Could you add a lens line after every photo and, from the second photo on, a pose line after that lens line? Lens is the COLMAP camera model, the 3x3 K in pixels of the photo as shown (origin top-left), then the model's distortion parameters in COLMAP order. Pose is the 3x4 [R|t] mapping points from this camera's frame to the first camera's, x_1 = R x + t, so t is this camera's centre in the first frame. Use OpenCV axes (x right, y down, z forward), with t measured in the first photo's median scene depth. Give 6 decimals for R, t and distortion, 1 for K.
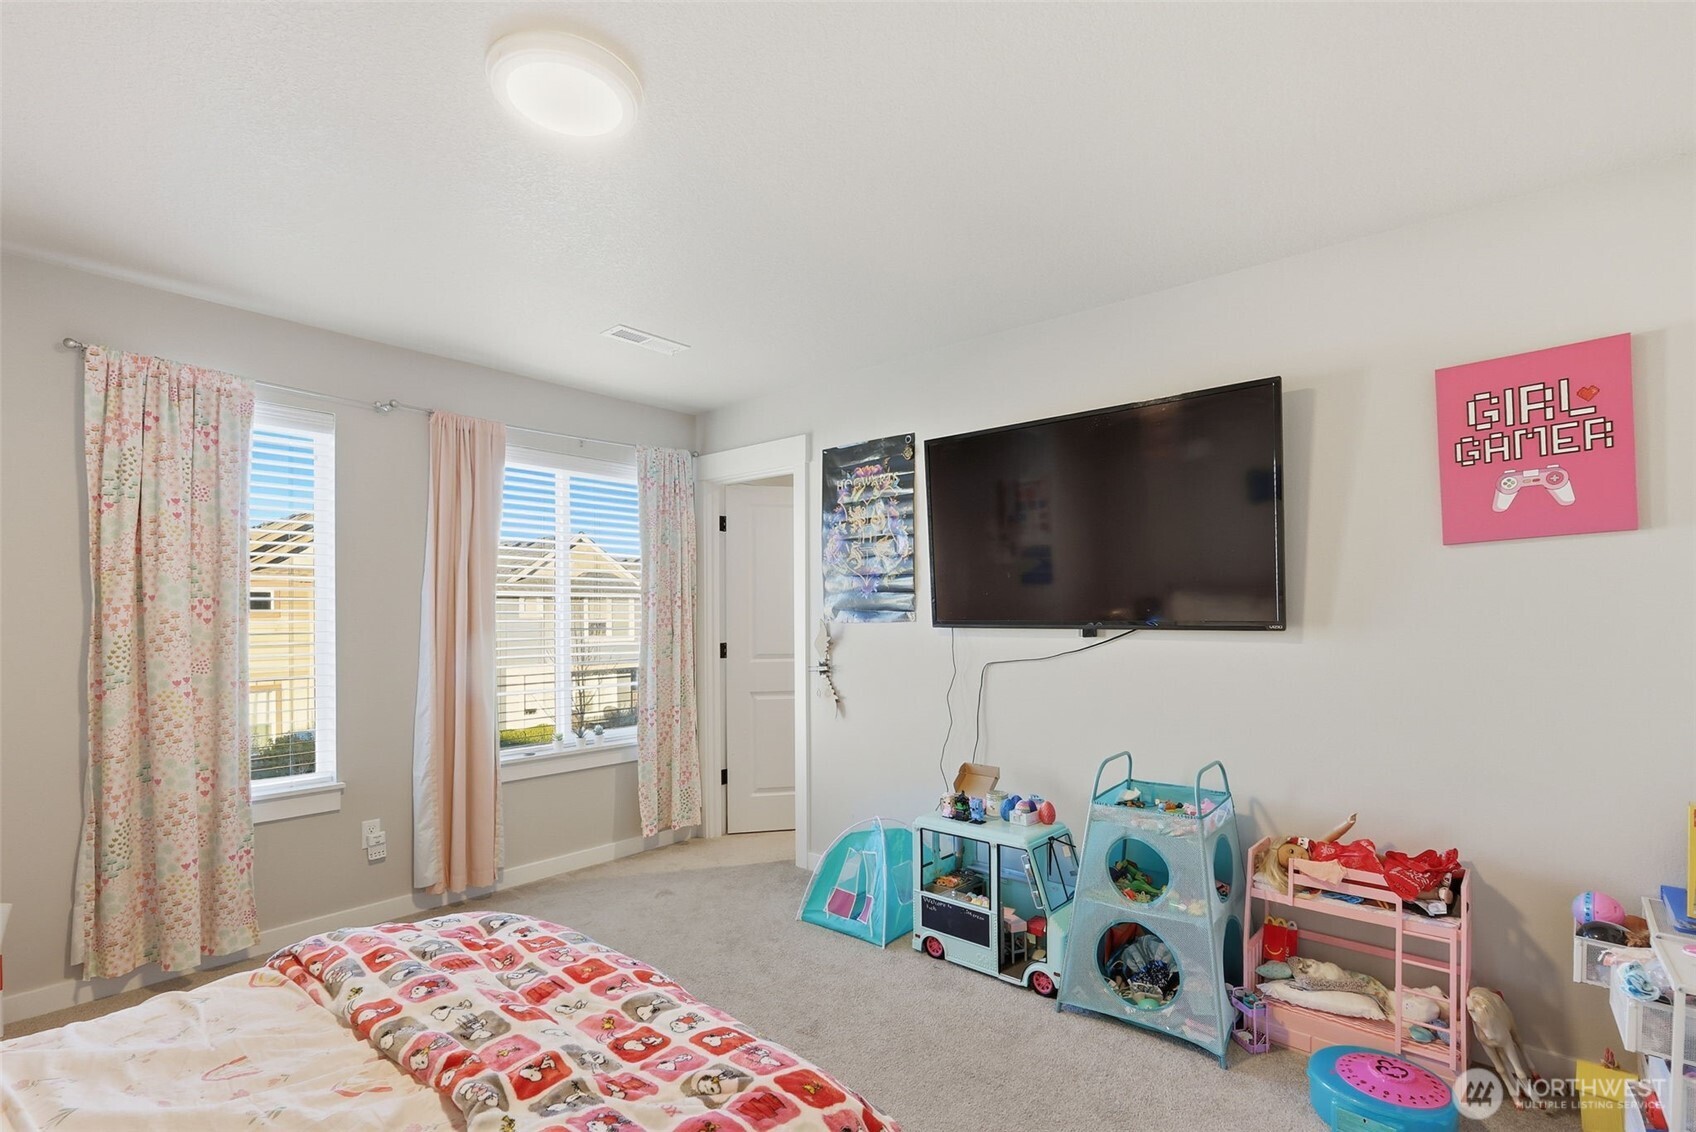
lens RADIAL K [[782.1, 0, 847.7], [0, 782.1, 612.4], [0, 0, 1]] dist [0.000795, 0.000103]
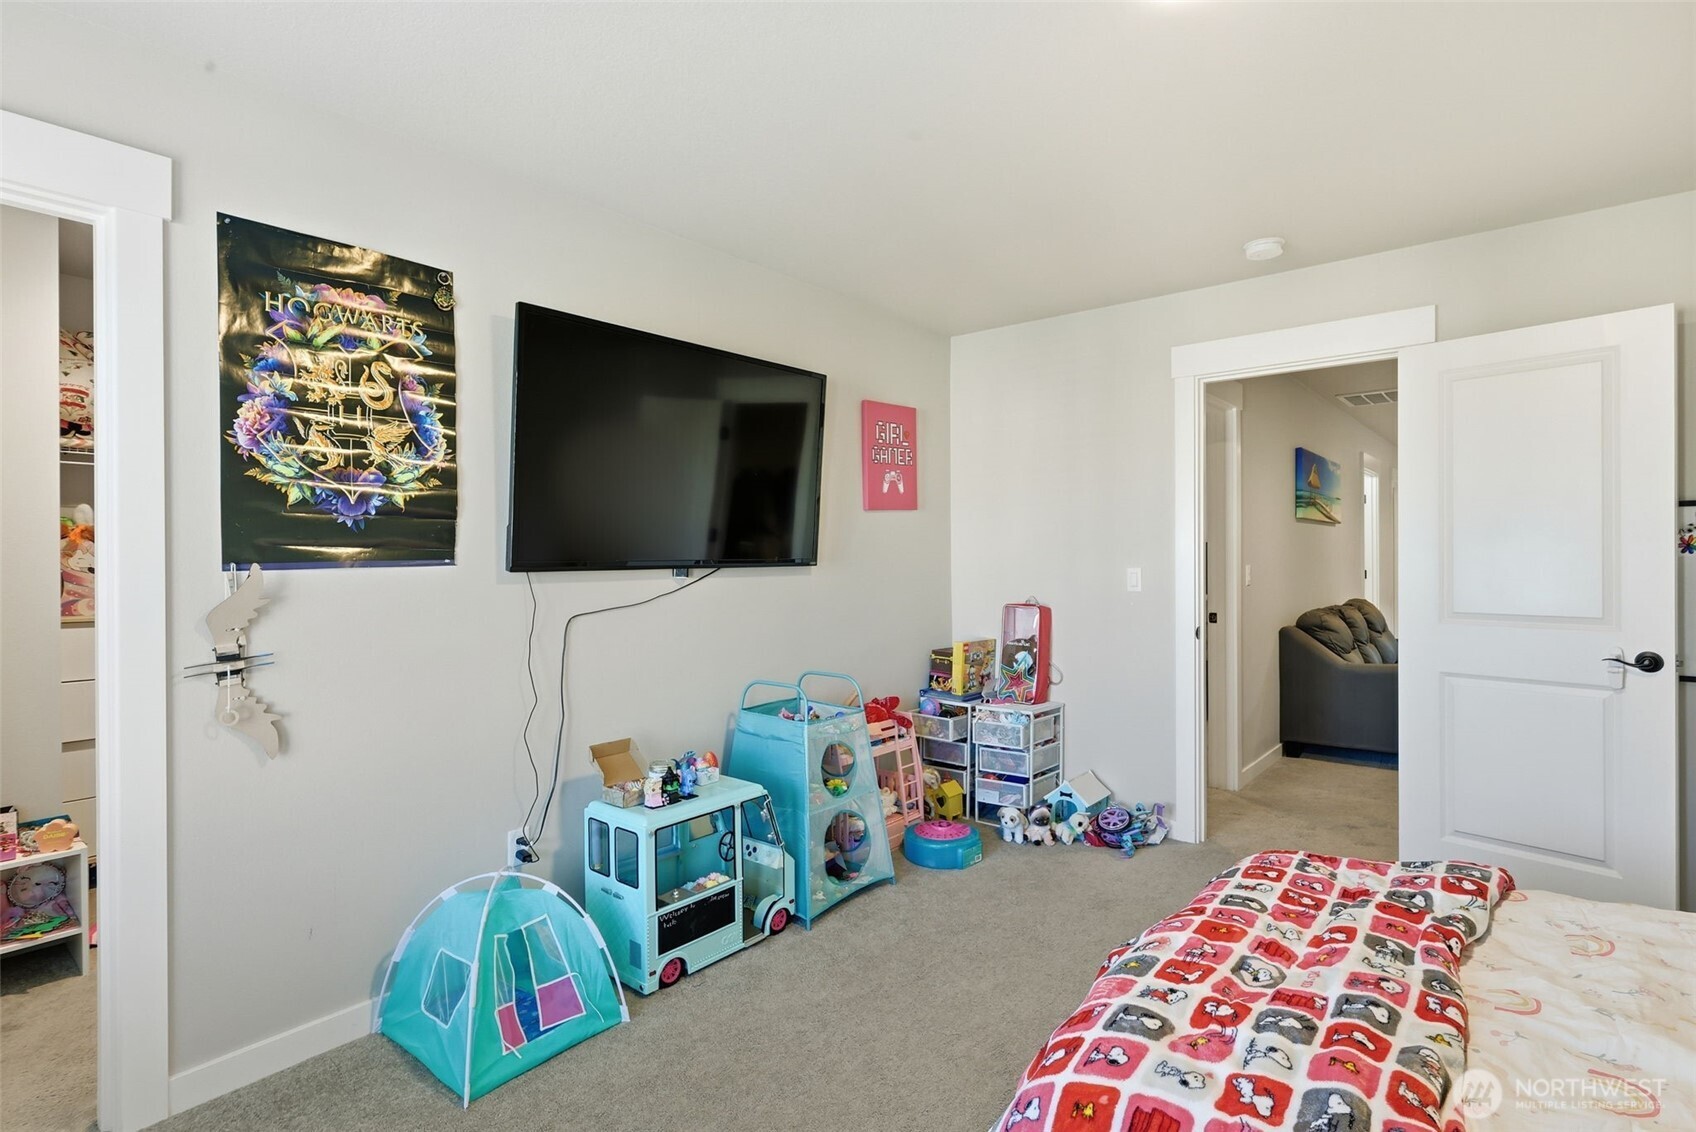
lens RADIAL K [[850.0, 0, 854.6], [0, 850.0, 558.5], [0, 0, 1]] dist [-0.003964, -0.000561]
pose [[-0.032505, -0.000841, 0.999471, -0.789176], [0.002633, 0.999996, 0.000927, 0.008647], [-0.999468, 0.002662, -0.032503, 0.876862]]
